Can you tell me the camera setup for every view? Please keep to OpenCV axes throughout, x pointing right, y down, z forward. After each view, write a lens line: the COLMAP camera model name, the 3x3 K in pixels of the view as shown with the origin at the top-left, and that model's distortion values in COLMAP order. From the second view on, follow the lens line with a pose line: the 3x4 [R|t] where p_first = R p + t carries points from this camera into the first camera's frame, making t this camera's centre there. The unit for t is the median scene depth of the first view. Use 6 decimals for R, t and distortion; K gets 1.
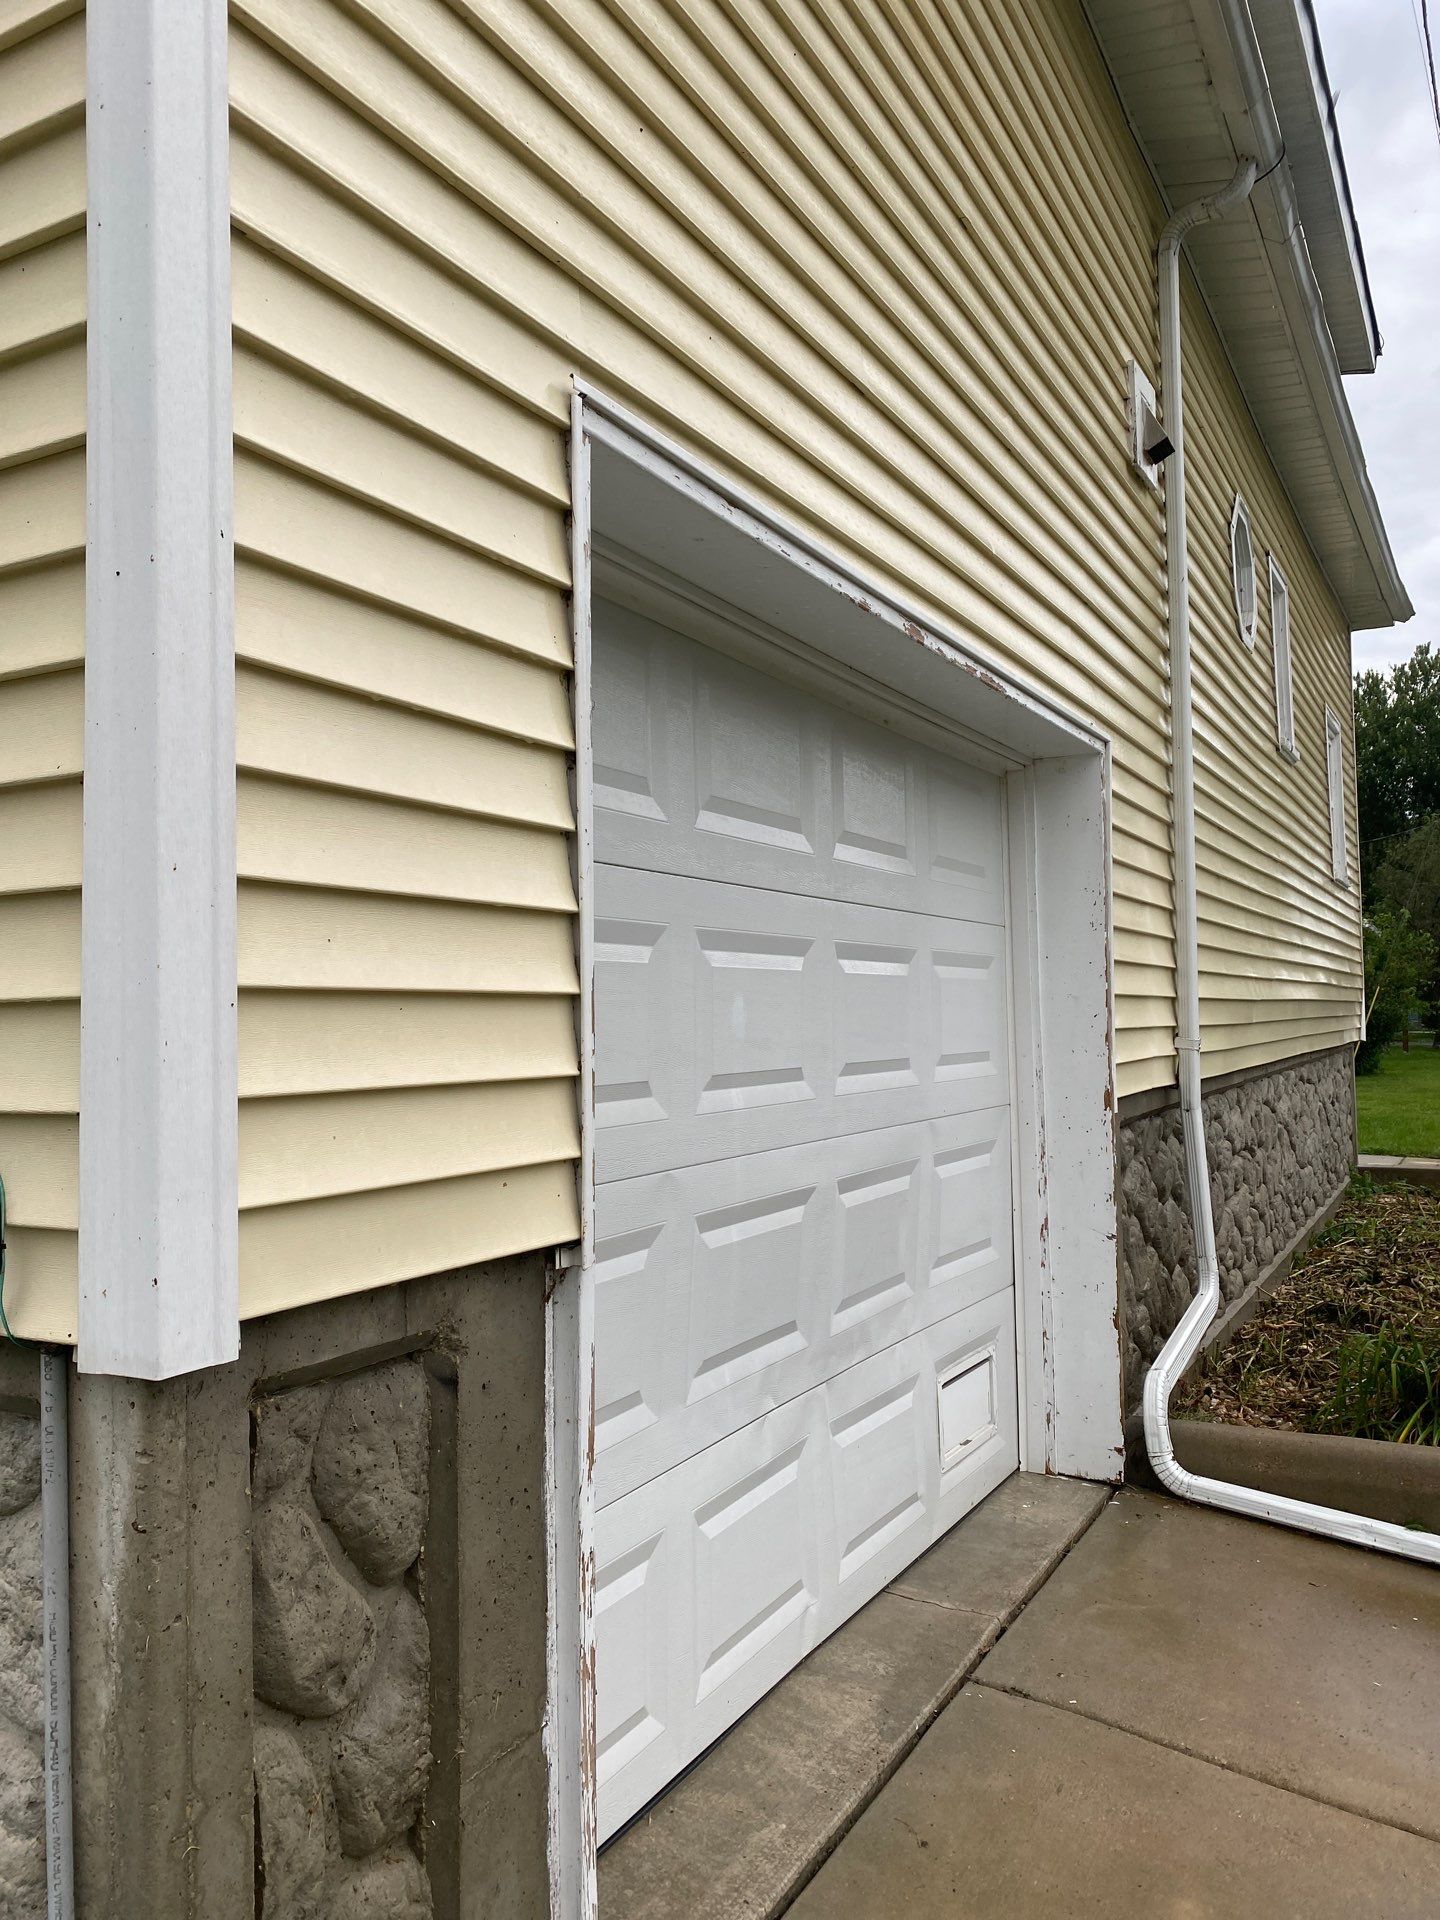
lens RADIAL K [[1435.4, 0, 726.2], [0, 1435.4, 988.5], [0, 0, 1]] dist [0.015641, -0.011159]
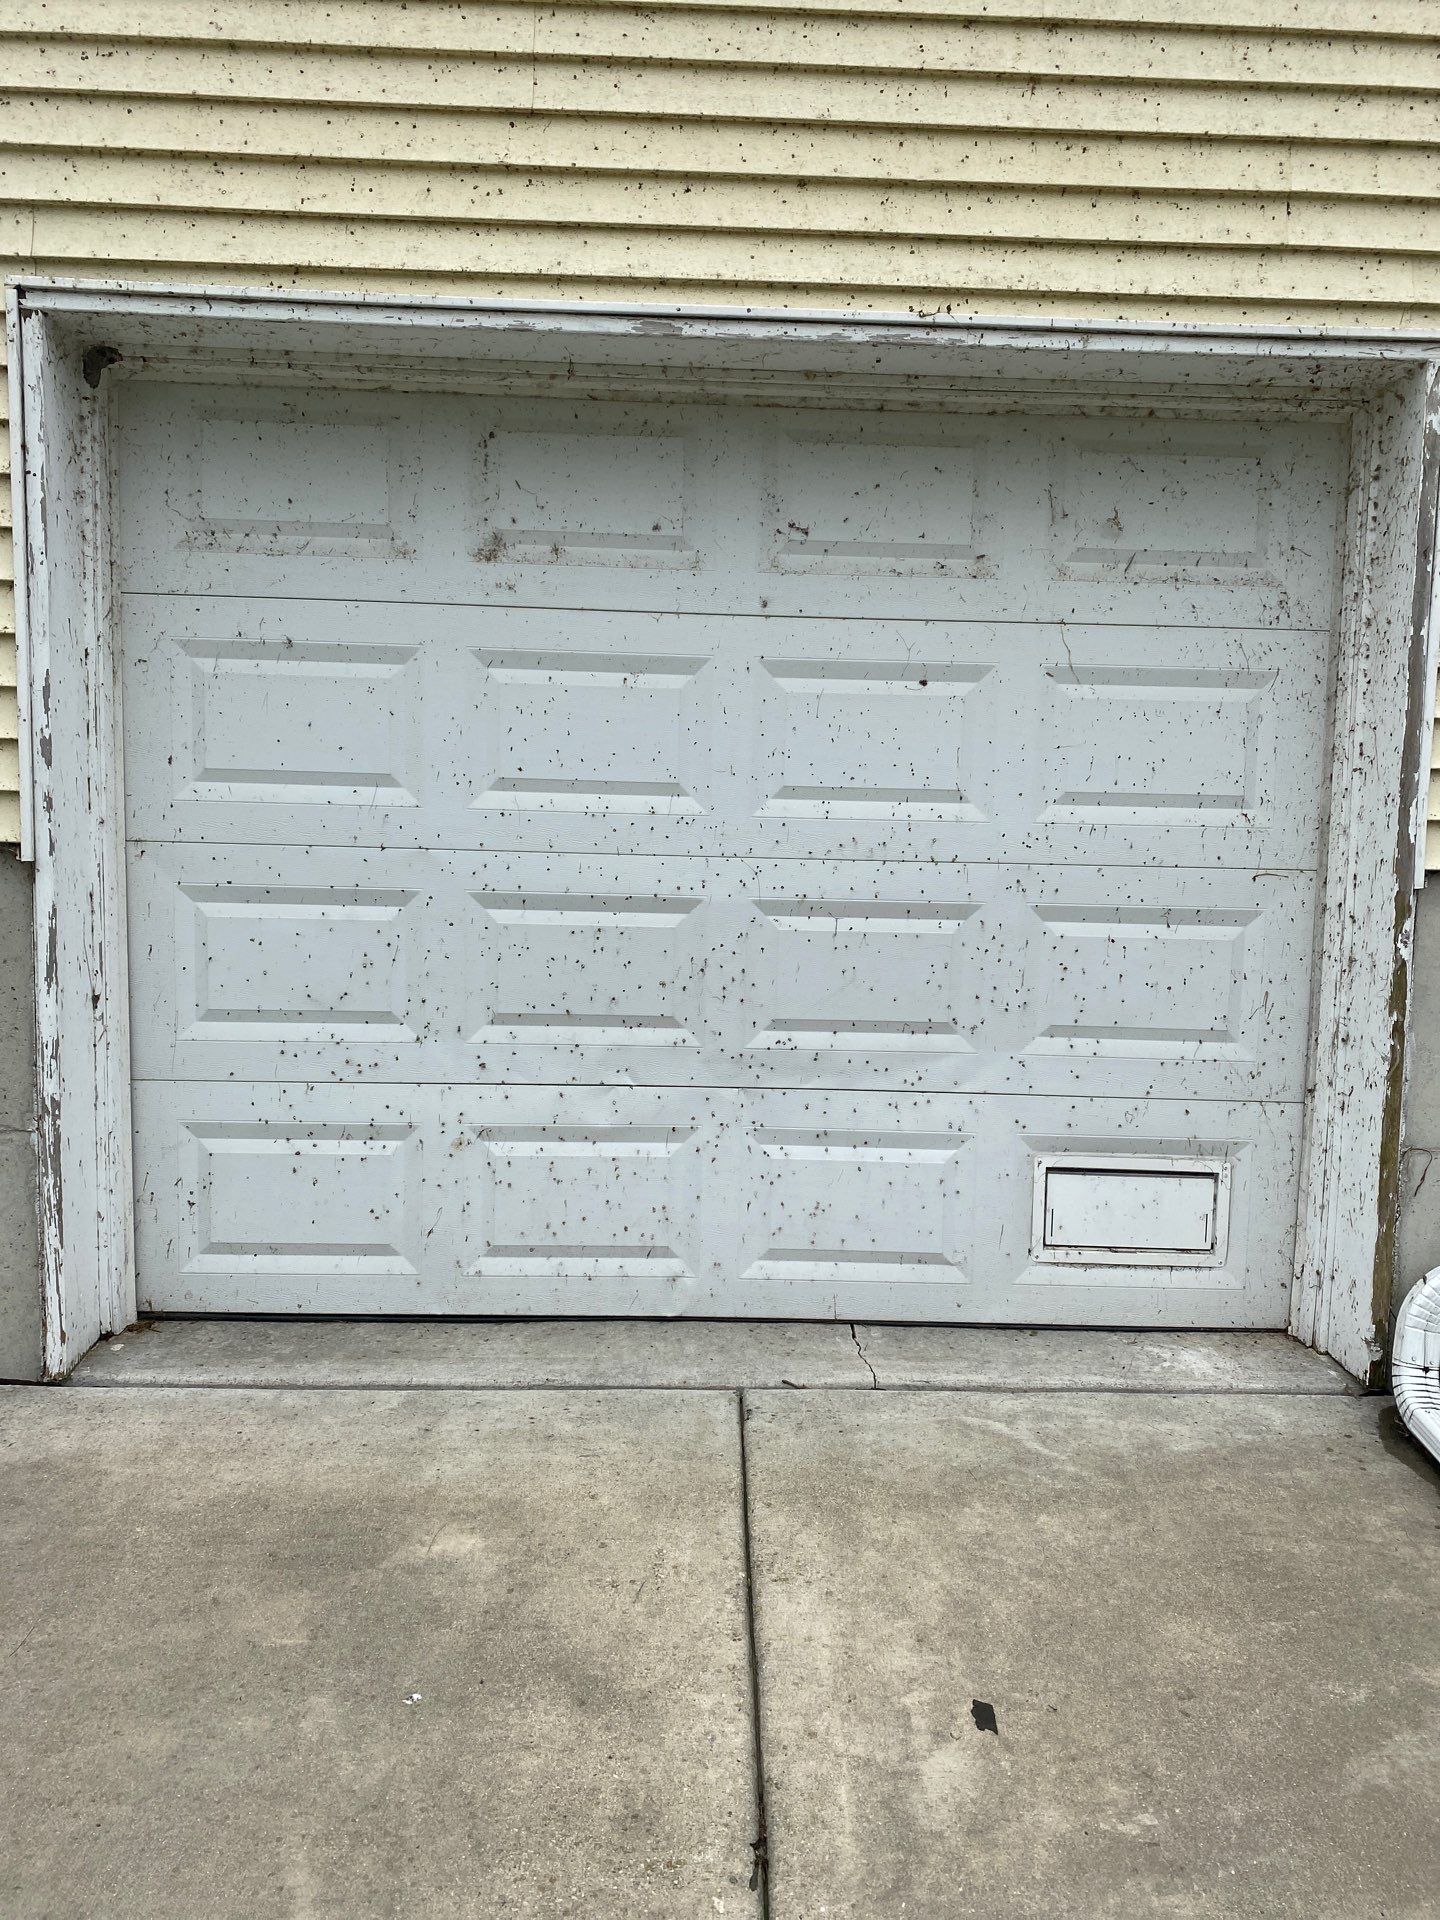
lens RADIAL K [[1395.5, 0, 720.0], [0, 1395.5, 960.0], [0, 0, 1]] dist [0.037881, -0.043073]
pose [[0.521997, 0.110456, -0.845765, 1.778657], [-0.014744, 0.992600, 0.120533, 0.113063], [0.852820, -0.050448, 0.519763, 0.907950]]
